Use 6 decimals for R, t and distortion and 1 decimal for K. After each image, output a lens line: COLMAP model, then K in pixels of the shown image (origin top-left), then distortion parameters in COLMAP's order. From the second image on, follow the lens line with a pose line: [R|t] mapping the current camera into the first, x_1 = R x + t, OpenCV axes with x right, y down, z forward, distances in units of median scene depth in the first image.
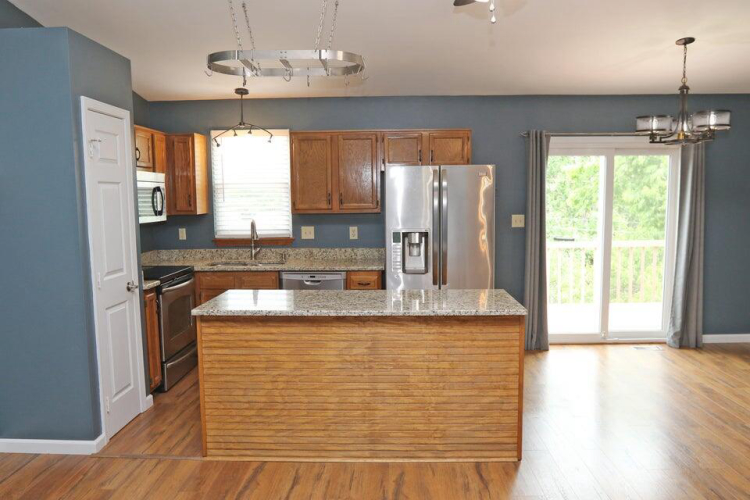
lens RADIAL K [[565.7, 0, 375.0], [0, 565.7, 250.0], [0, 0, 1]] dist [-0.075015, 0.058930]
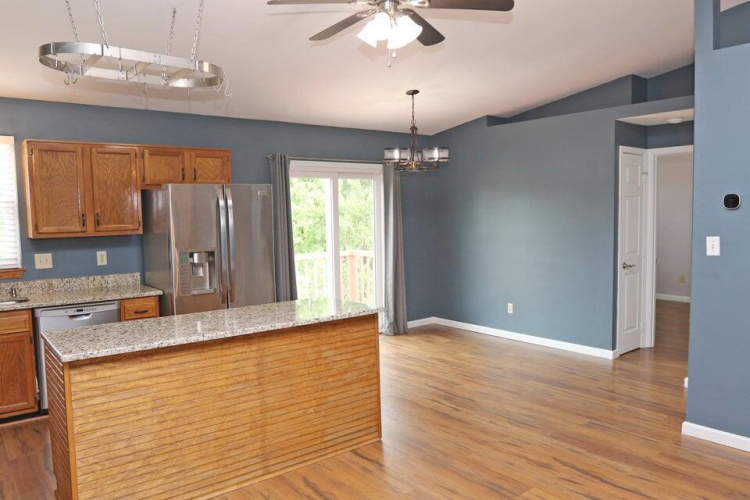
lens RADIAL K [[565.7, 0, 375.0], [0, 565.7, 250.0], [0, 0, 1]] dist [-0.075015, 0.058930]
pose [[0.762168, -0.049339, 0.645496, -0.309484], [0.074487, 0.997153, -0.011731, -0.000824], [-0.643080, 0.057022, 0.763673, 0.061856]]
